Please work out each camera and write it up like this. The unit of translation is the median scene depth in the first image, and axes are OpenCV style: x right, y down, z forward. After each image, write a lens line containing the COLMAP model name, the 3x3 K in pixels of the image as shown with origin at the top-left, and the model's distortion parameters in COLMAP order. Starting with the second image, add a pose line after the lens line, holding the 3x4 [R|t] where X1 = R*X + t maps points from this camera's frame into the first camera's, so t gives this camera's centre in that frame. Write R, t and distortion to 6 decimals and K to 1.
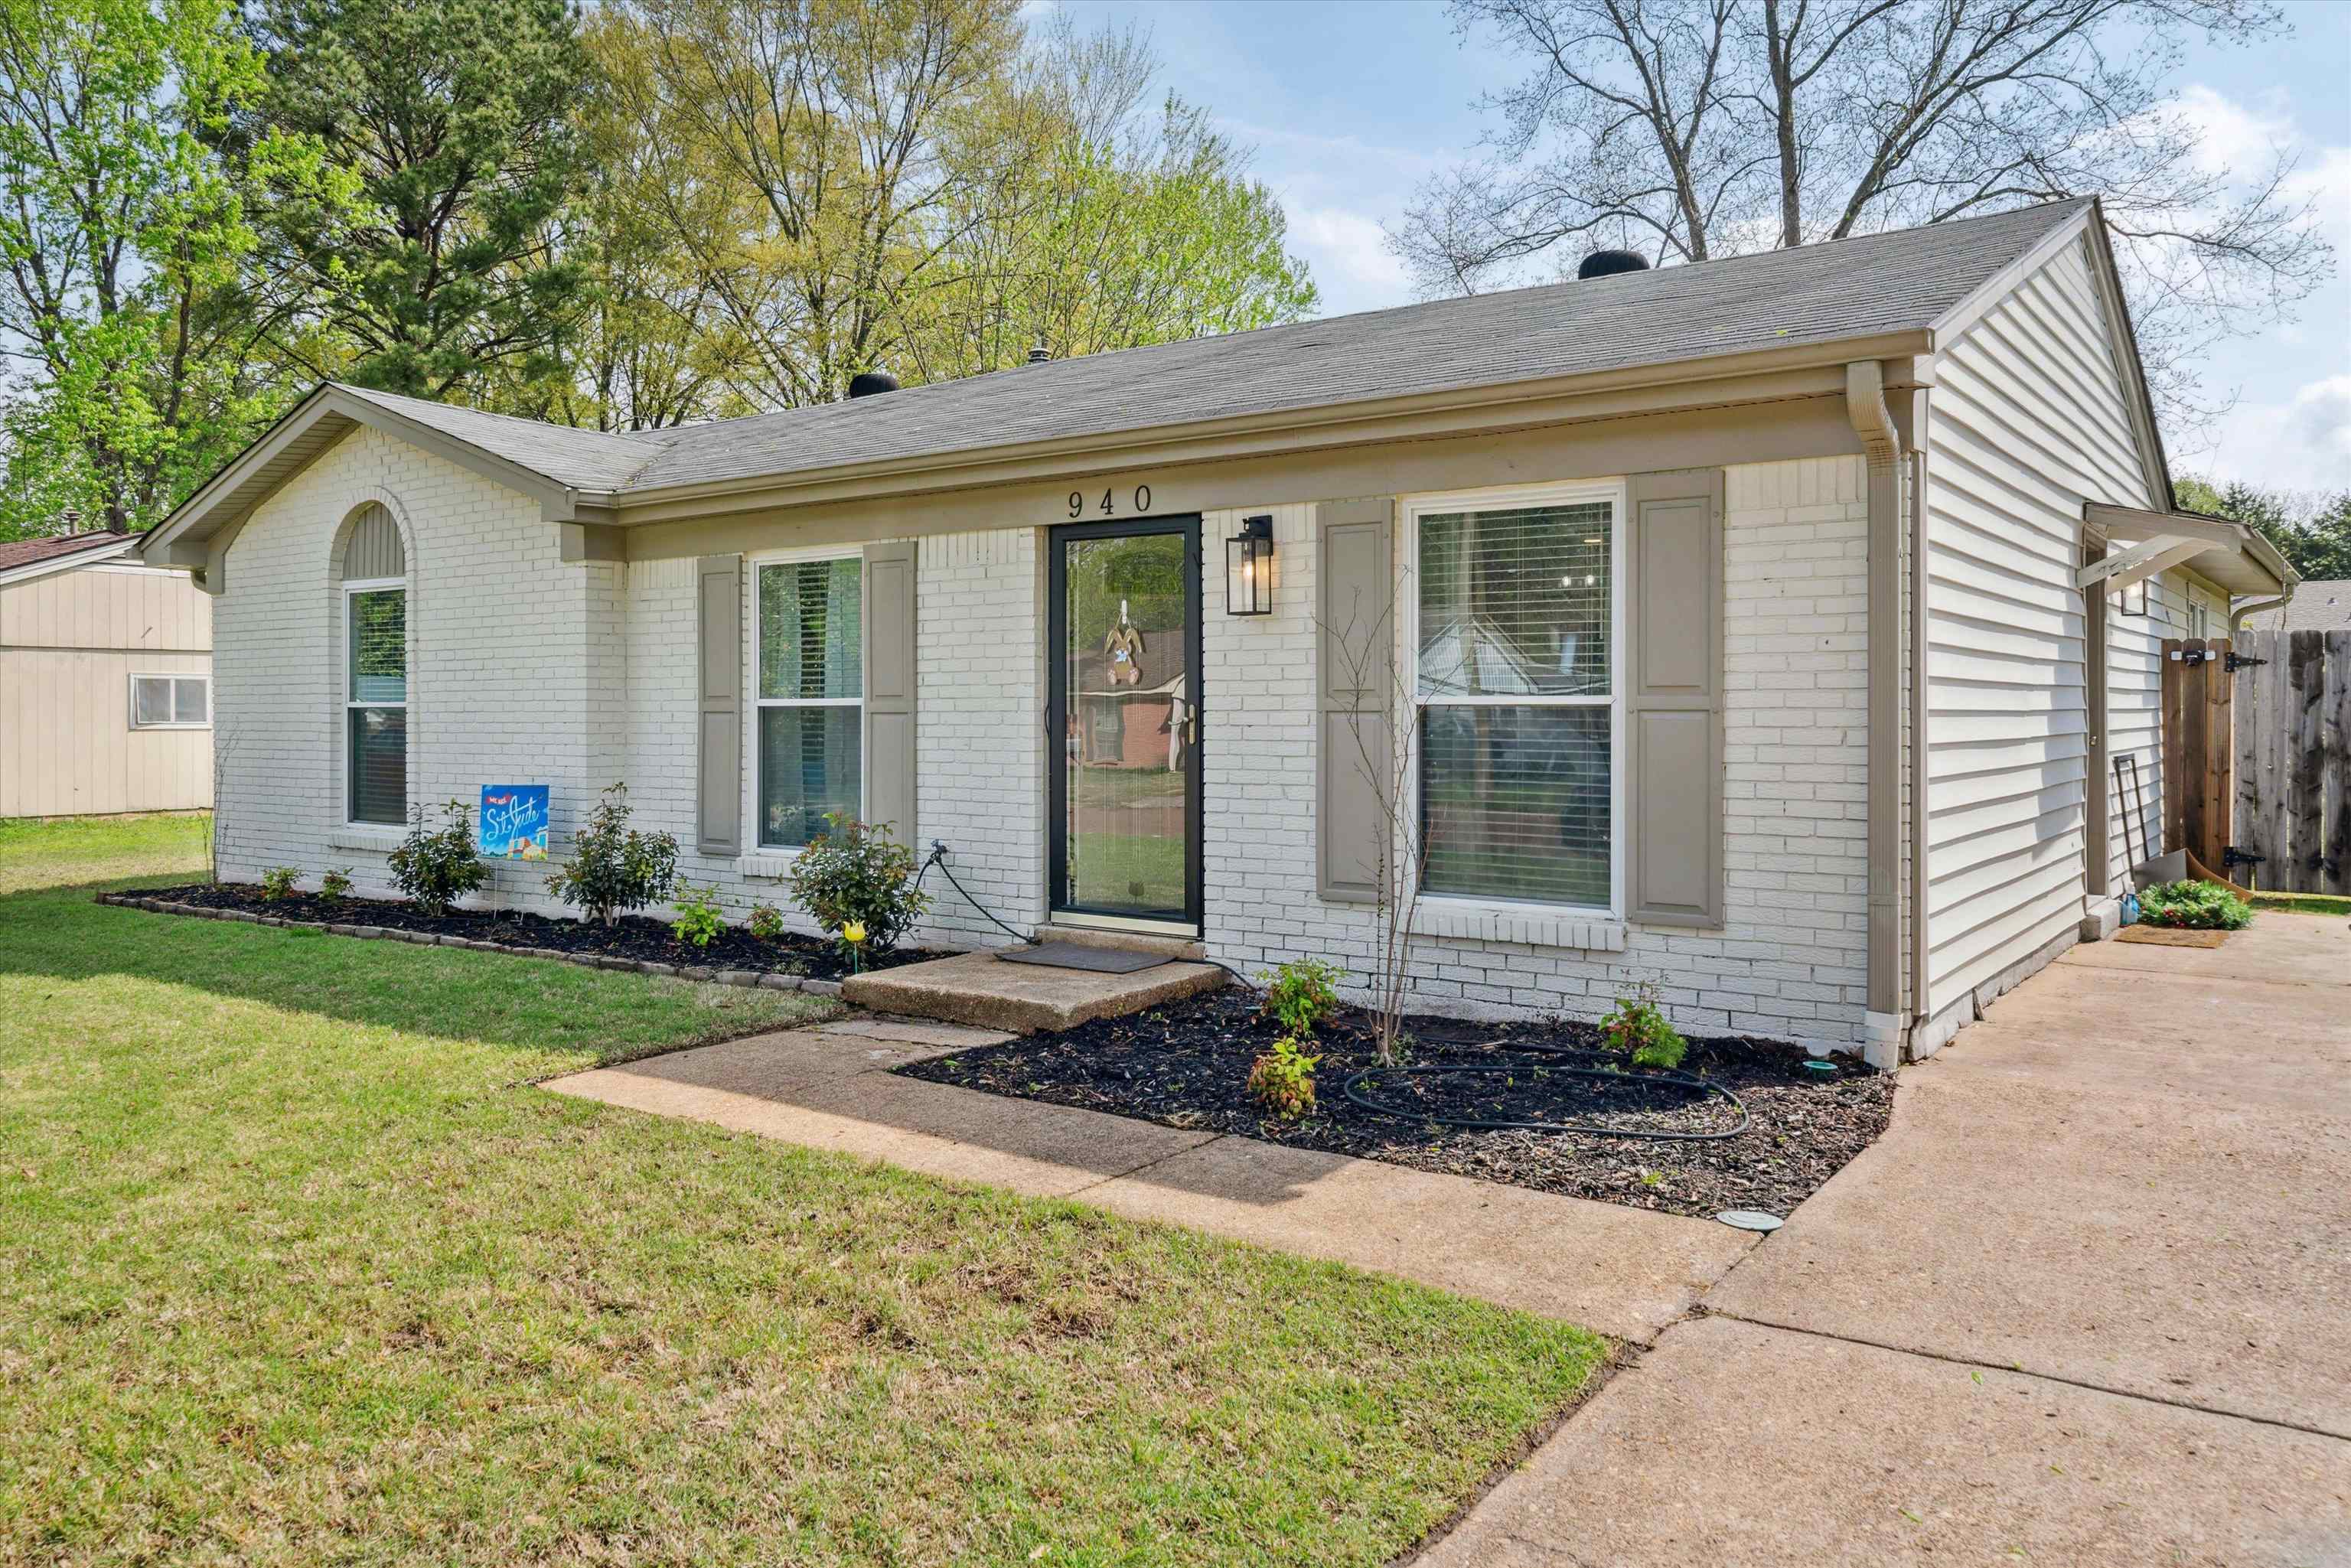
lens RADIAL K [[1720.6, 0, 1169.4], [0, 1720.6, 769.1], [0, 0, 1]] dist [-0.004458, -0.000459]
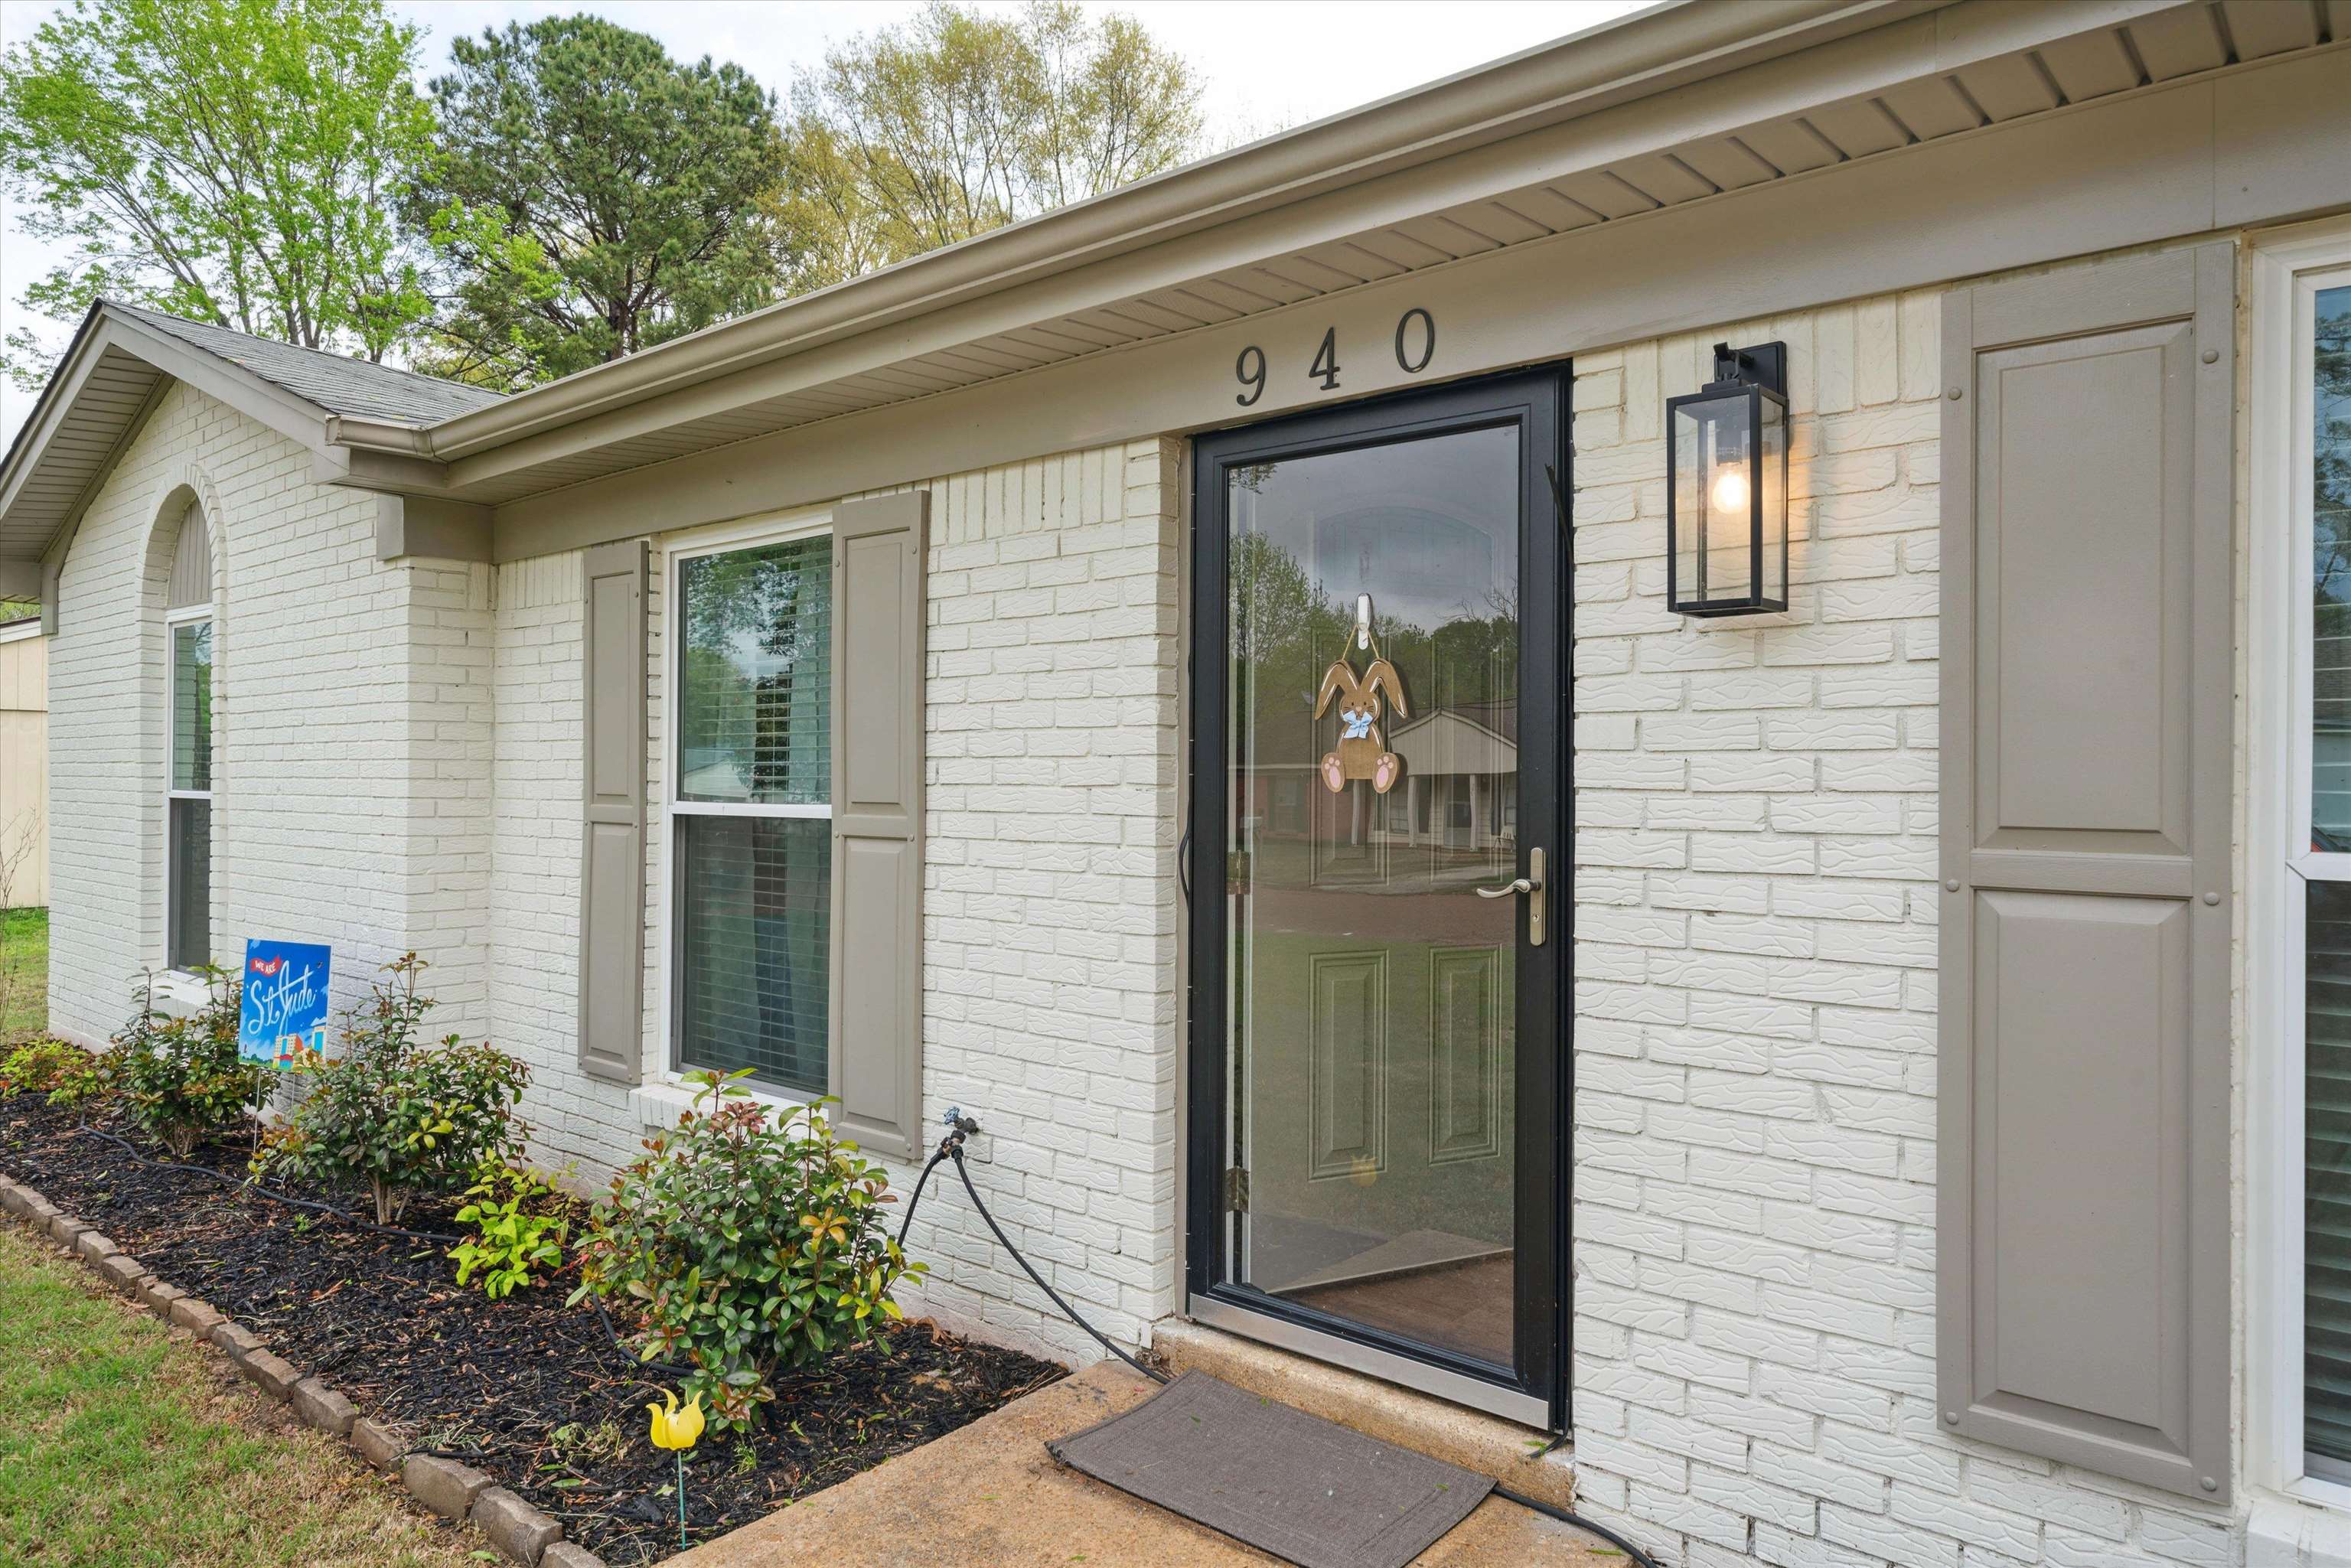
lens RADIAL K [[1556.7, 0, 1179.1], [0, 1556.7, 776.5], [0, 0, 1]] dist [0.006832, 0.001043]
pose [[0.994986, 0.006514, -0.099804, -0.031813], [-0.009795, 0.999426, -0.032427, -0.038652], [0.099536, 0.033242, 0.994479, 0.591962]]
